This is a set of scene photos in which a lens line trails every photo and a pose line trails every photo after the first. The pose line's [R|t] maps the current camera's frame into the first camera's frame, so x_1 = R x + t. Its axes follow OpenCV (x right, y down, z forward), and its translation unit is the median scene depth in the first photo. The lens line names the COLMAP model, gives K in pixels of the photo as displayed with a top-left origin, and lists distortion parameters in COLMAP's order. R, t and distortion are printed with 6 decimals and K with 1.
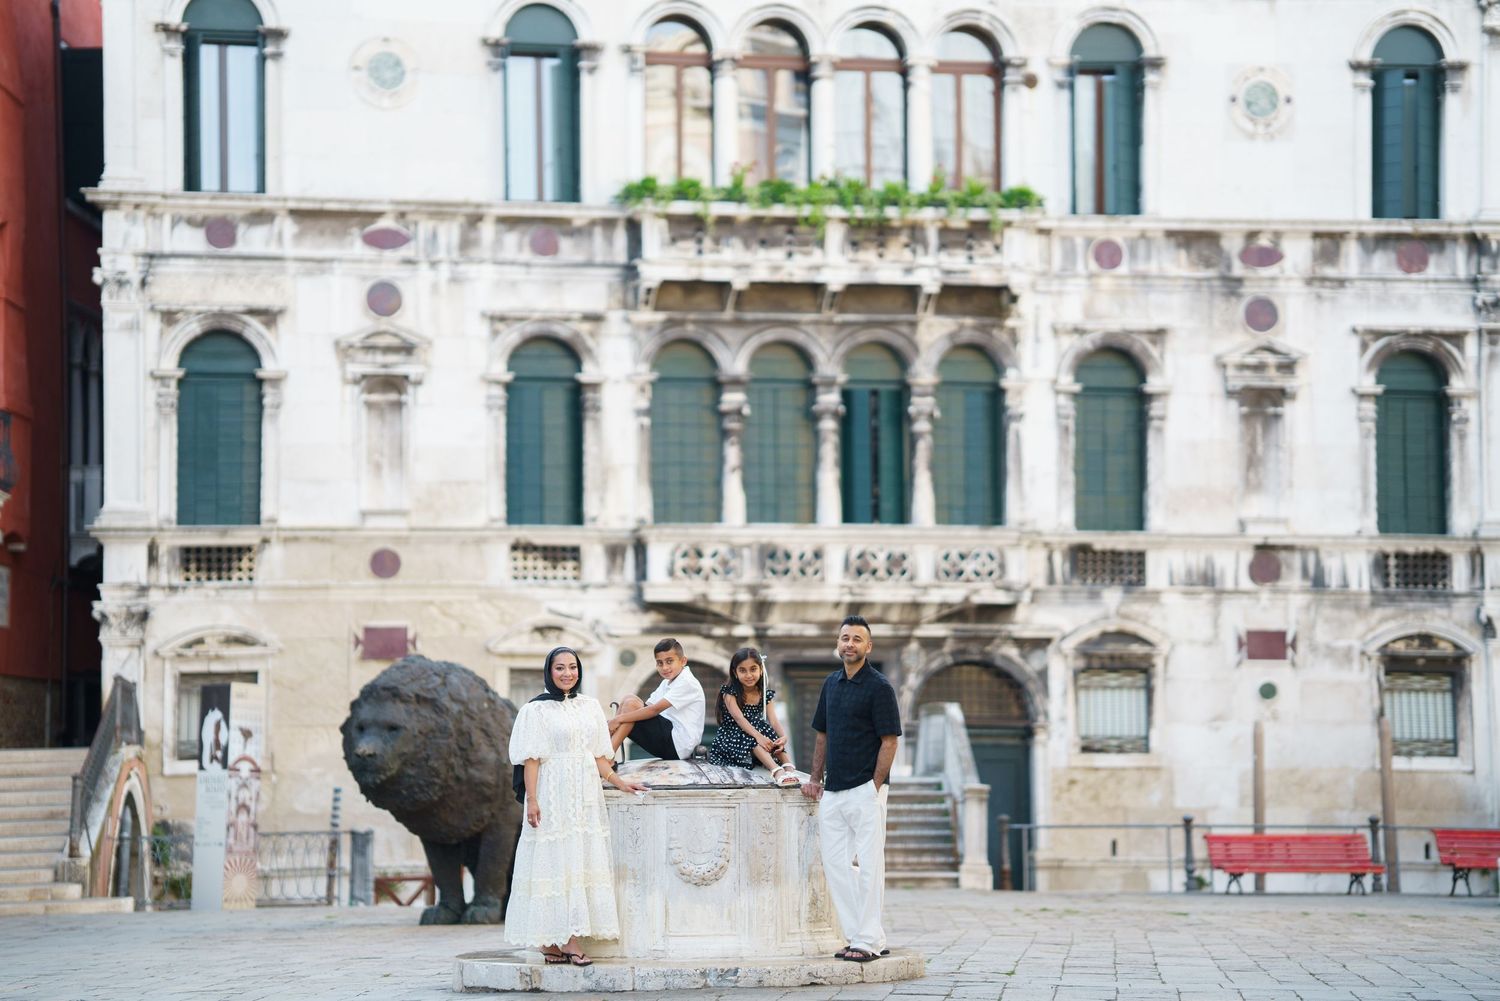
lens RADIAL K [[3607.7, 0, 748.4], [0, 3607.7, 504.2], [0, 0, 1]] dist [0.662513, 0.660050]
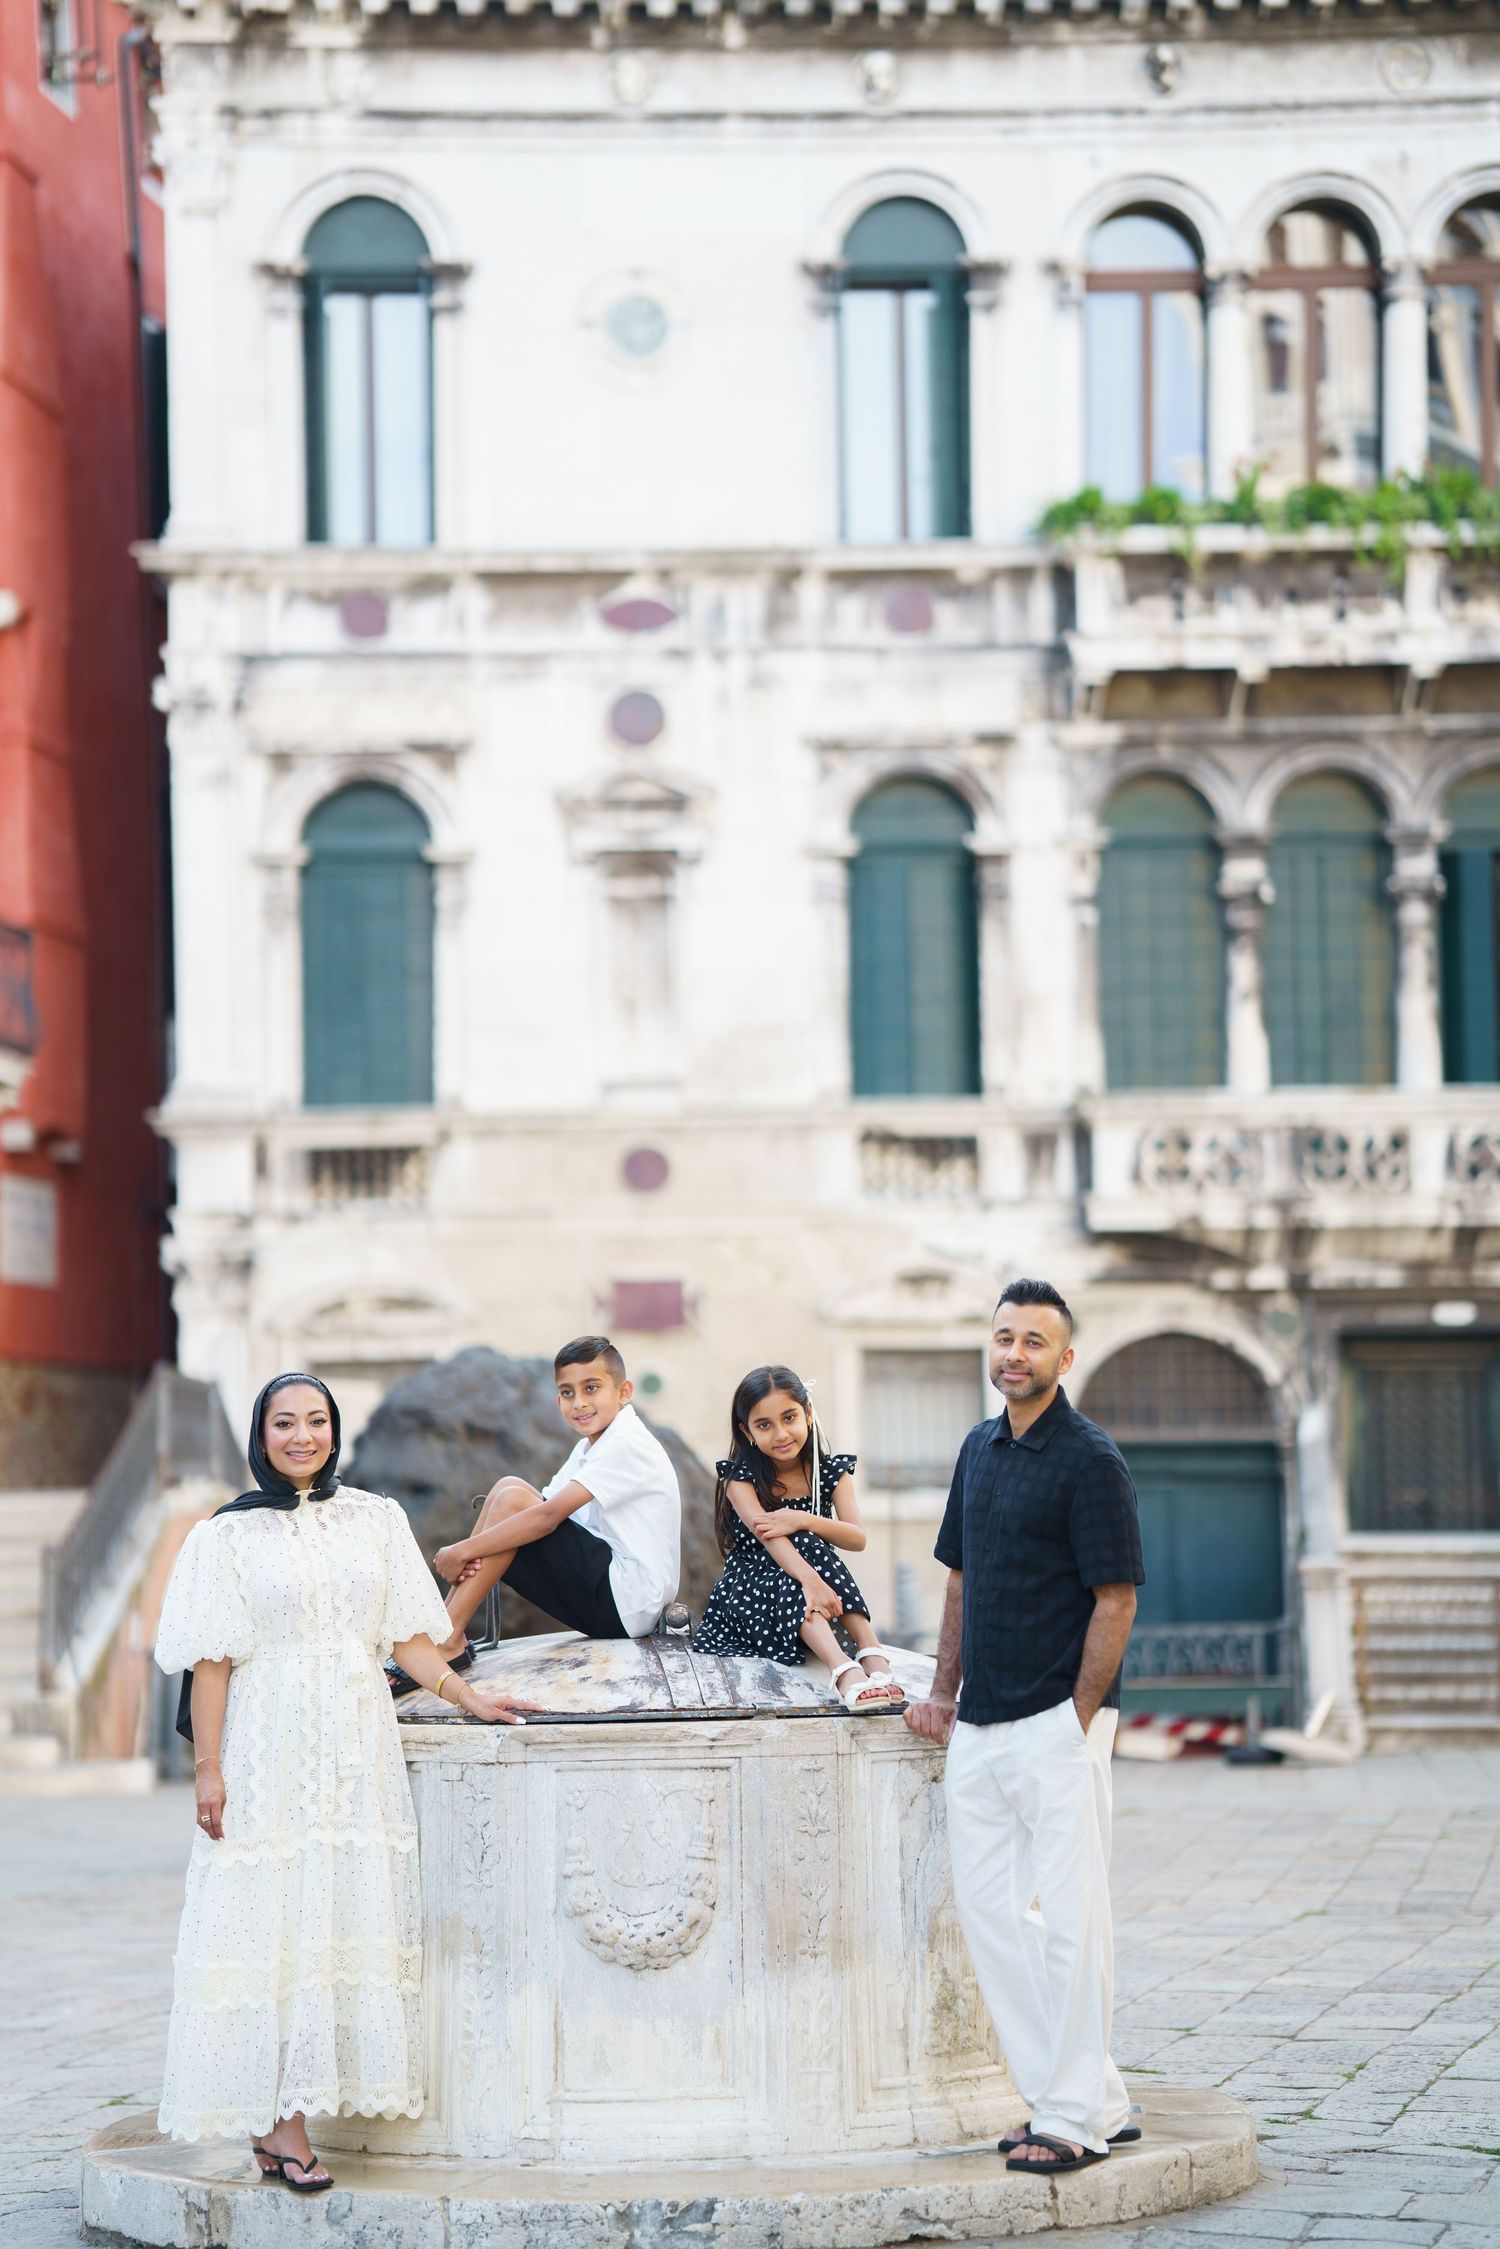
lens RADIAL K [[5247.8, 0, 750.9], [0, 5247.8, 1118.8], [0, 0, 1]] dist [0.626419, 1.005257]
pose [[0.990947, -0.019161, -0.132878, 0.029273], [0.020089, 0.999782, 0.005649, 0.003531], [0.132741, -0.008268, 0.991116, 0.161528]]
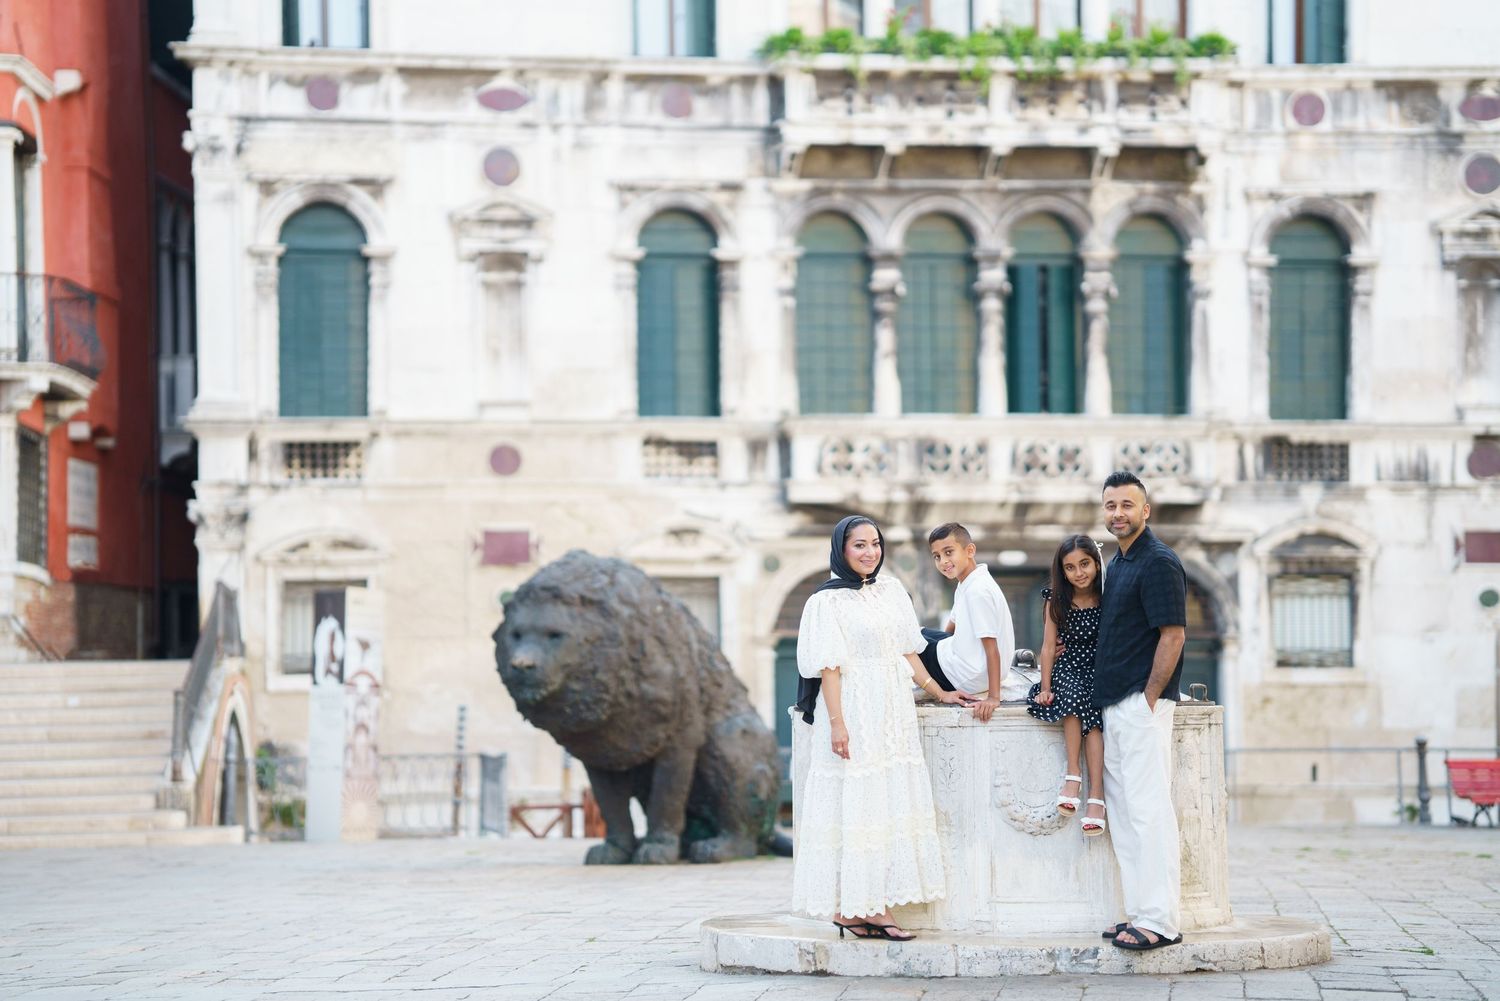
lens RADIAL K [[3607.7, 0, 748.4], [0, 3607.7, 504.2], [0, 0, 1]] dist [0.662513, 0.660050]
pose [[0.999810, -0.004092, -0.019060, -0.021883], [0.004509, 0.999751, 0.021840, 0.007797], [0.018966, -0.021922, 0.999580, 0.096423]]
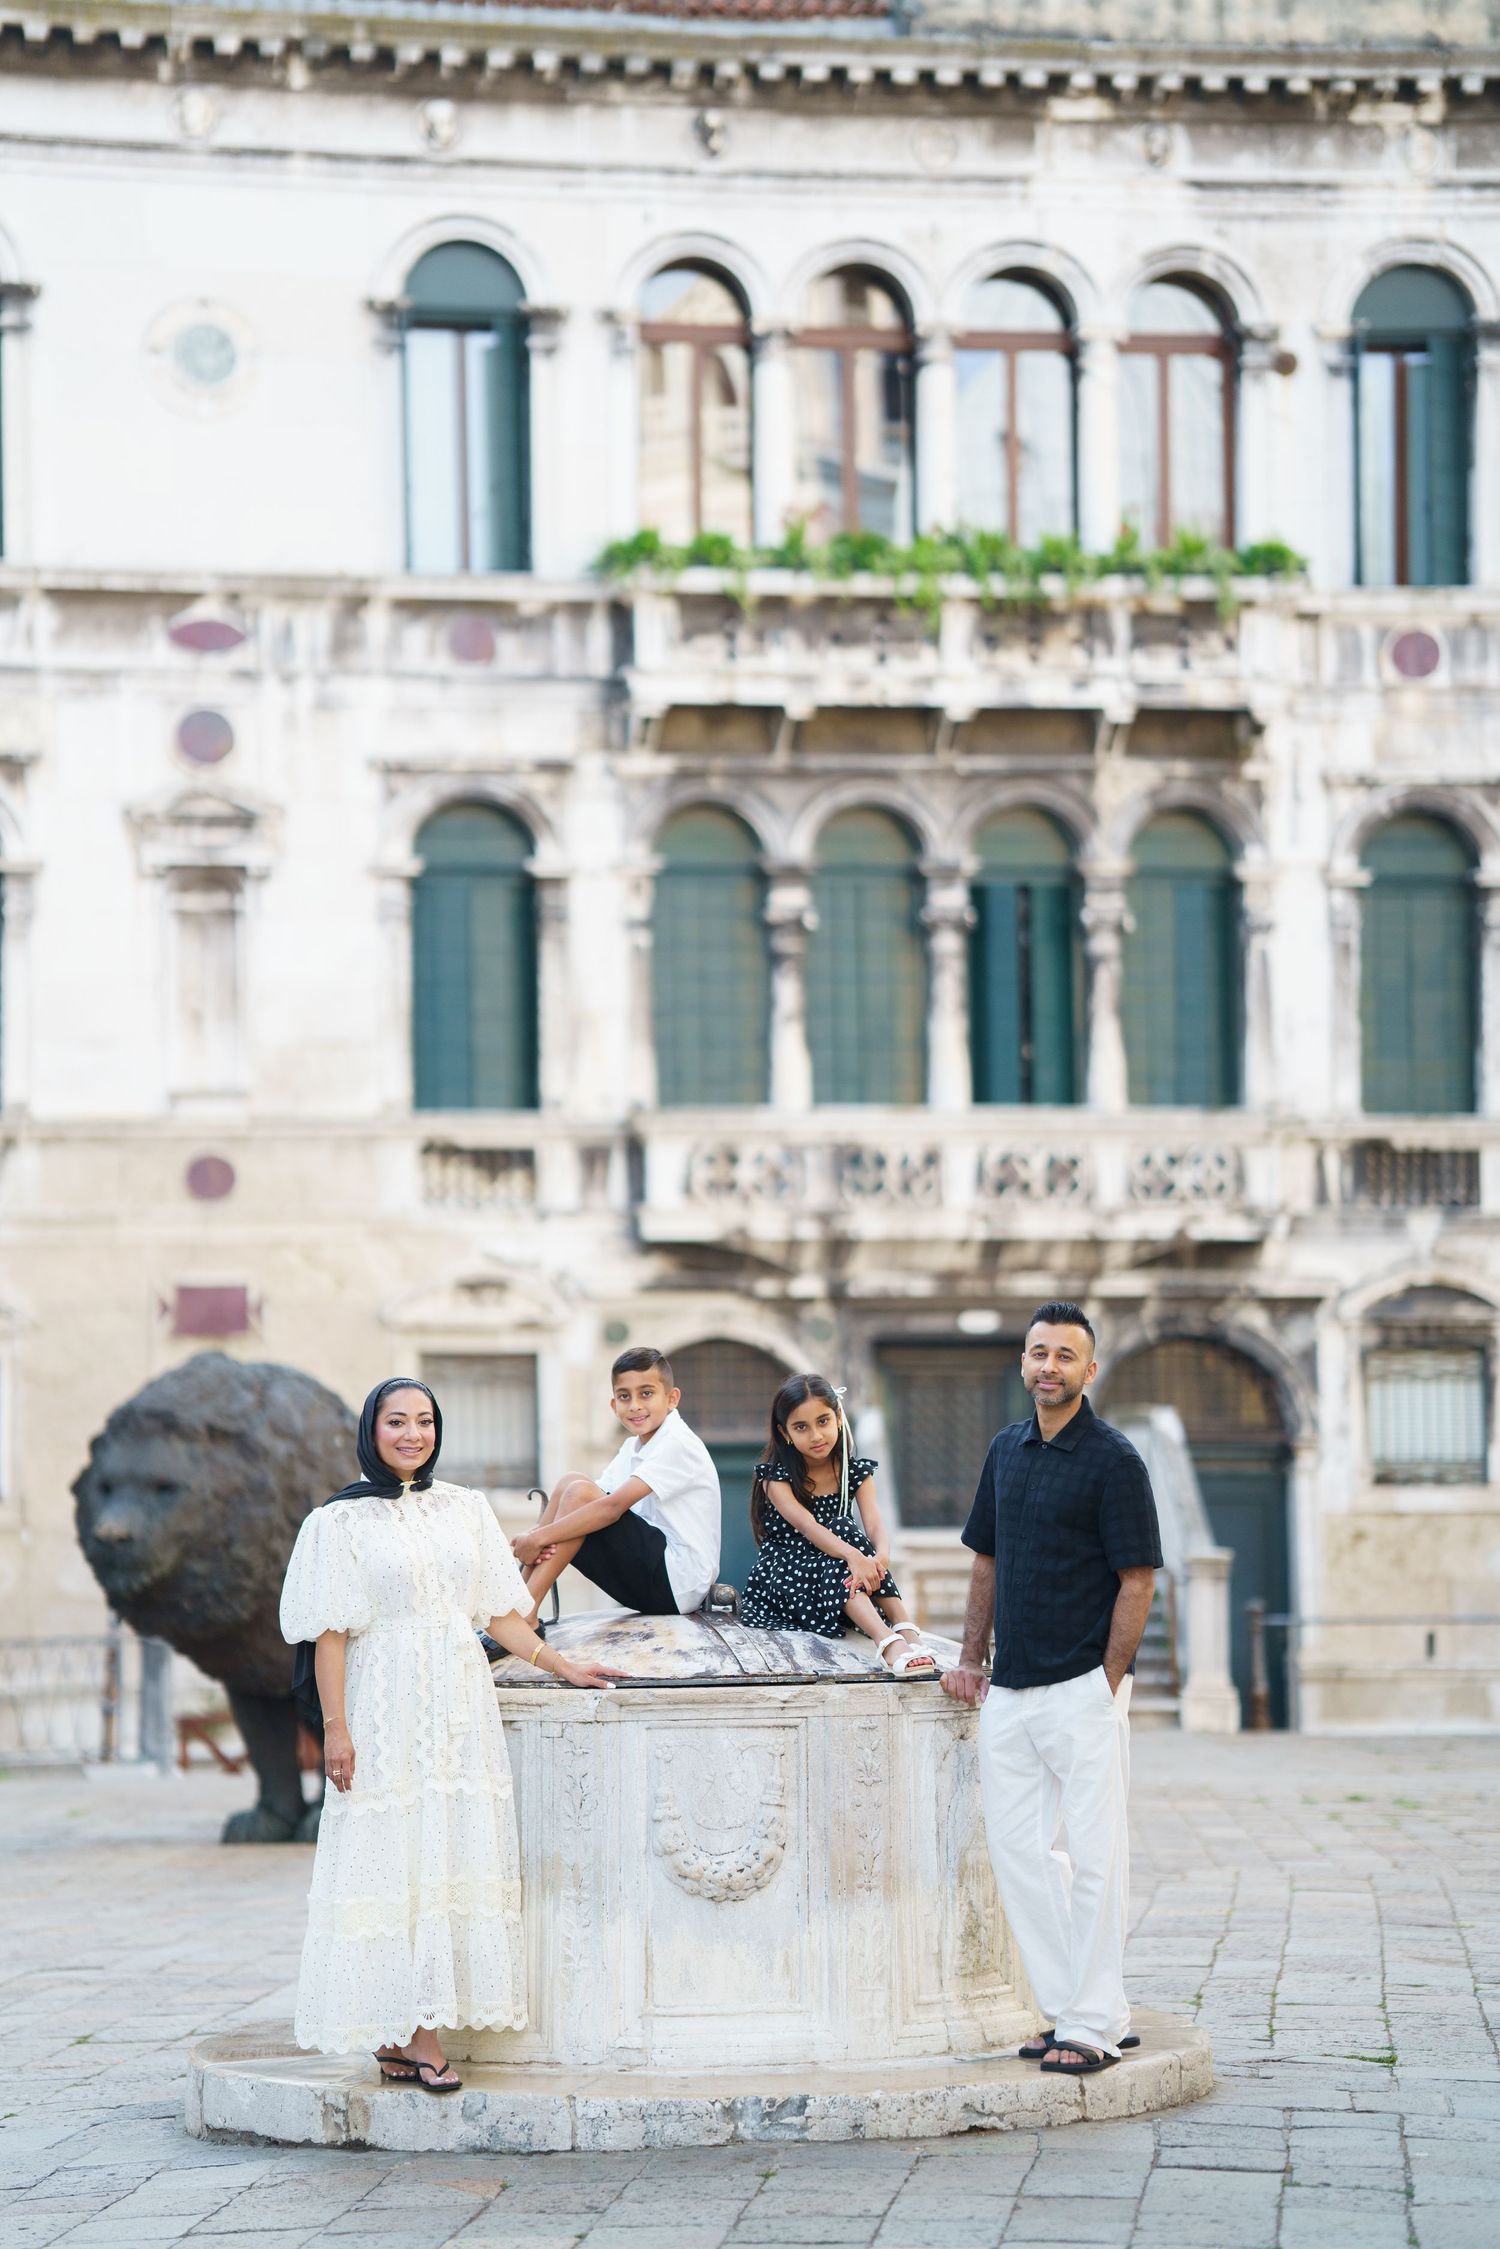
lens RADIAL K [[5247.8, 0, 750.9], [0, 5247.8, 1118.8], [0, 0, 1]] dist [0.626419, 1.005257]
pose [[0.999912, -0.006200, -0.011746, -0.000466], [0.006282, 0.999956, 0.006908, 0.001024], [0.011702, -0.006981, 0.999907, 0.127393]]
